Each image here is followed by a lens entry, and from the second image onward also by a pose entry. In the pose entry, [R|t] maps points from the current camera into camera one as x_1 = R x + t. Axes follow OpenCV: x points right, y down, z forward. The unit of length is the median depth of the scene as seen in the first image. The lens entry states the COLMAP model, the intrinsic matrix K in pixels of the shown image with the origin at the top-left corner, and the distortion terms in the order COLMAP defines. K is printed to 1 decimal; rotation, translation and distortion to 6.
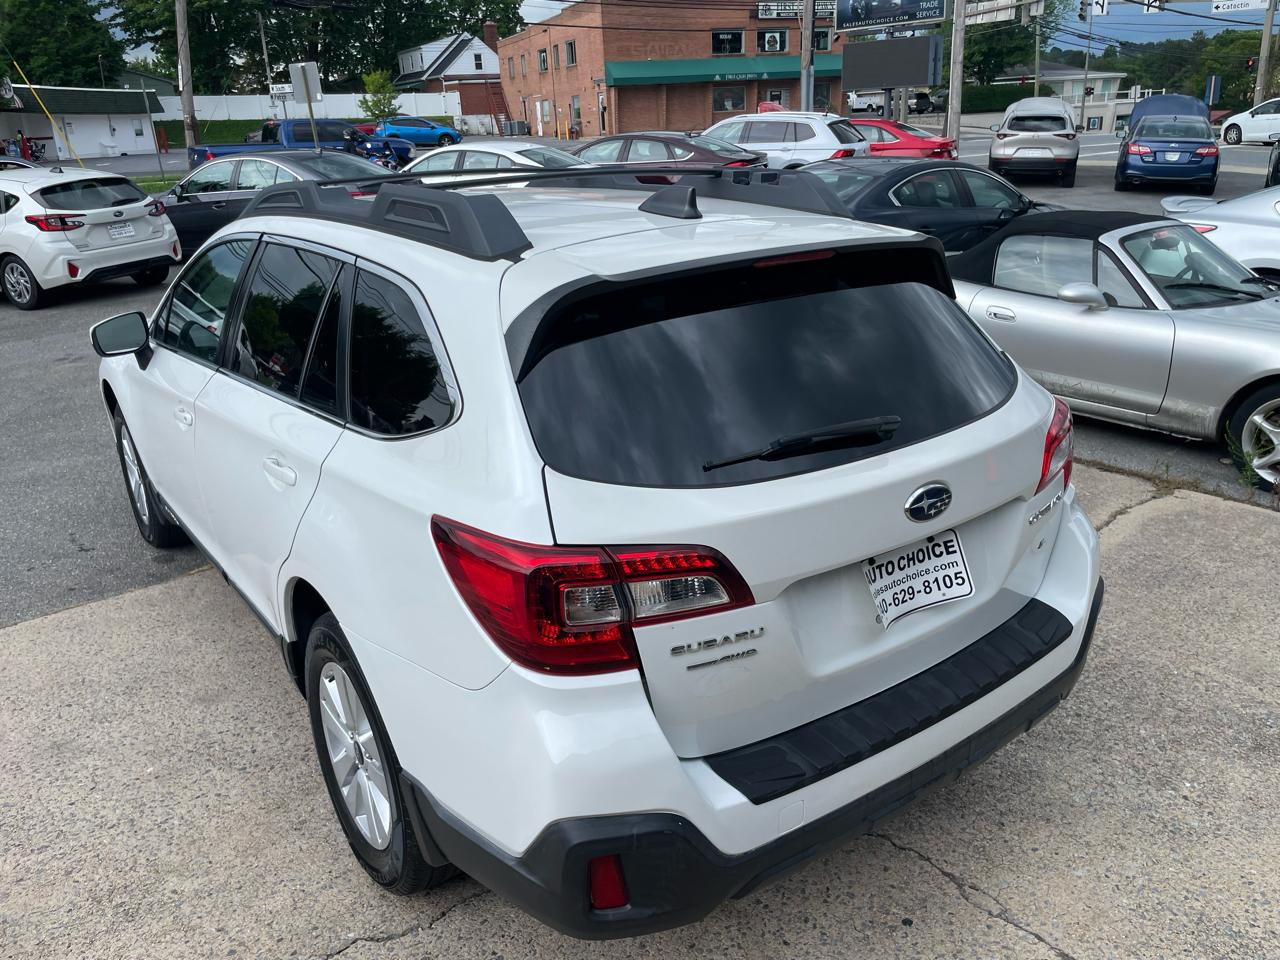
lens RADIAL K [[968.4, 0, 654.0], [0, 968.4, 466.7], [0, 0, 1]] dist [0.084994, -0.116889]
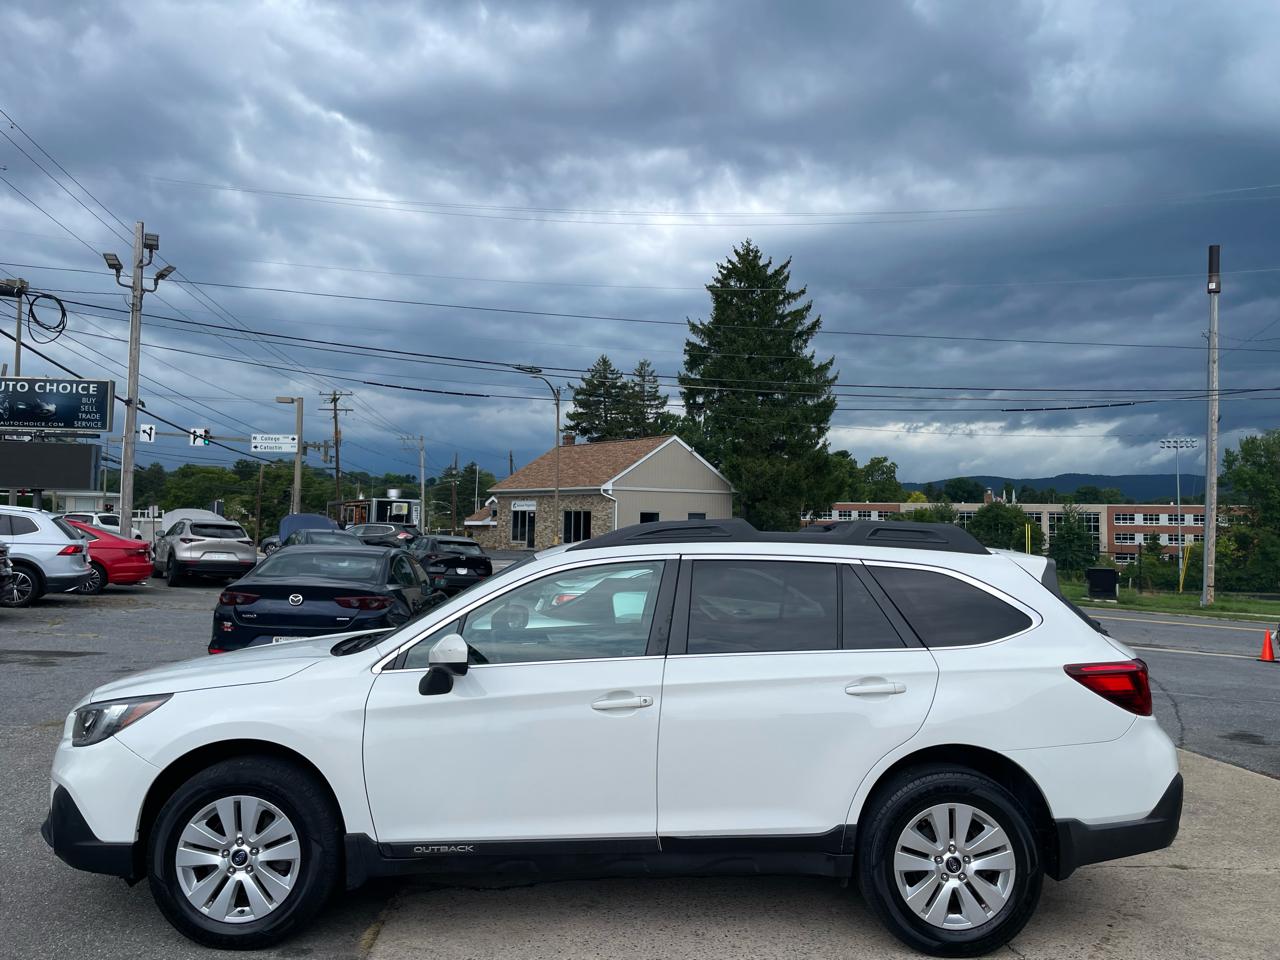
lens RADIAL K [[968.4, 0, 646.4], [0, 968.4, 473.2], [0, 0, 1]] dist [0.084994, -0.116889]
pose [[0.581866, 0.093895, 0.807847, -1.549578], [0.233629, 0.932148, -0.276618, 0.023502], [-0.779006, 0.349691, 0.520448, 0.283047]]
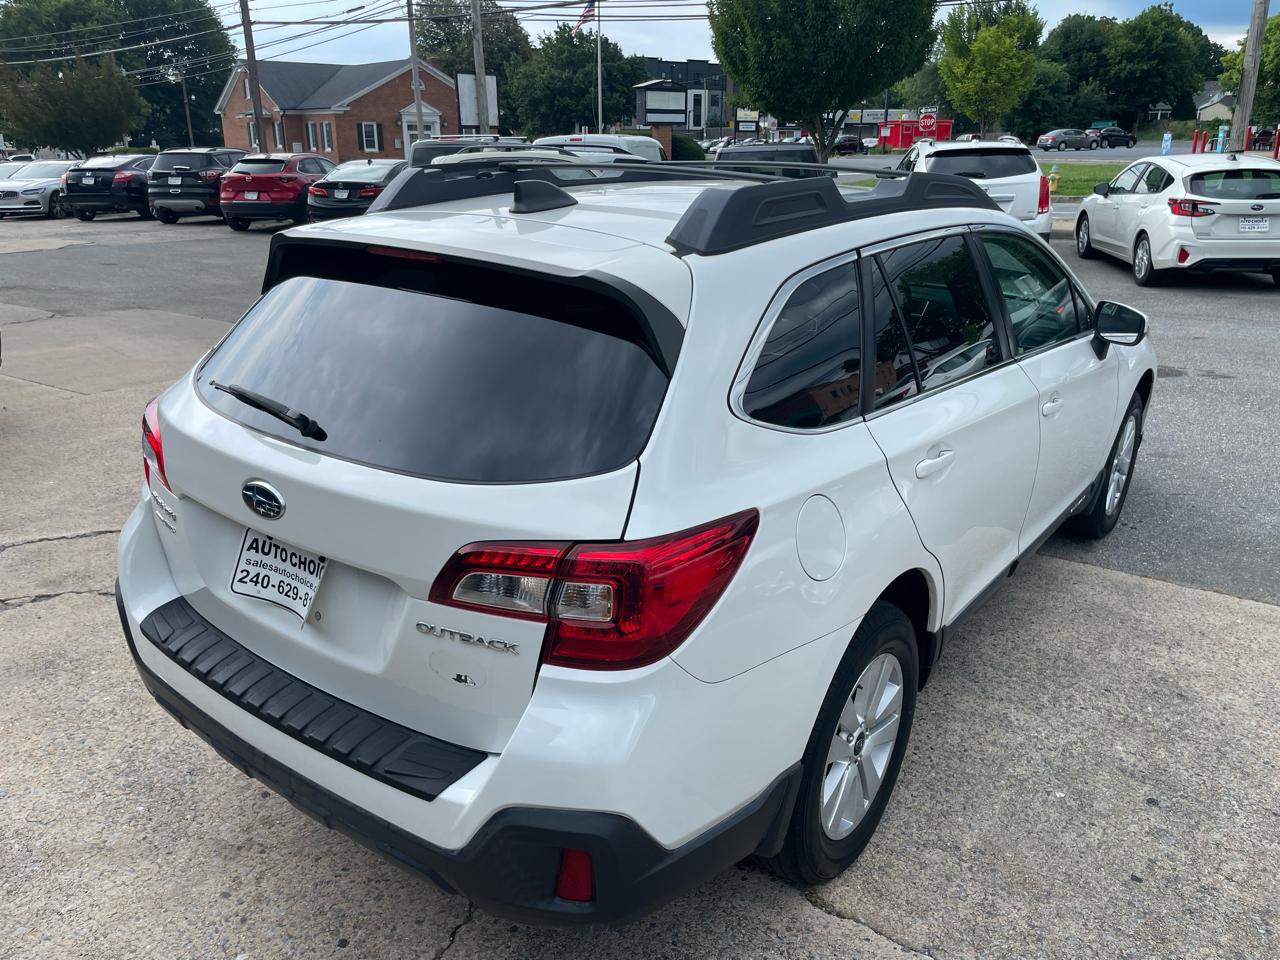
lens RADIAL K [[968.4, 0, 649.6], [0, 968.4, 465.5], [0, 0, 1]] dist [0.084994, -0.116889]
pose [[0.288777, 0.348354, -0.891772, 0.817378], [-0.337189, 0.908780, 0.245808, -0.239715], [0.896053, 0.229712, 0.379896, 0.618723]]
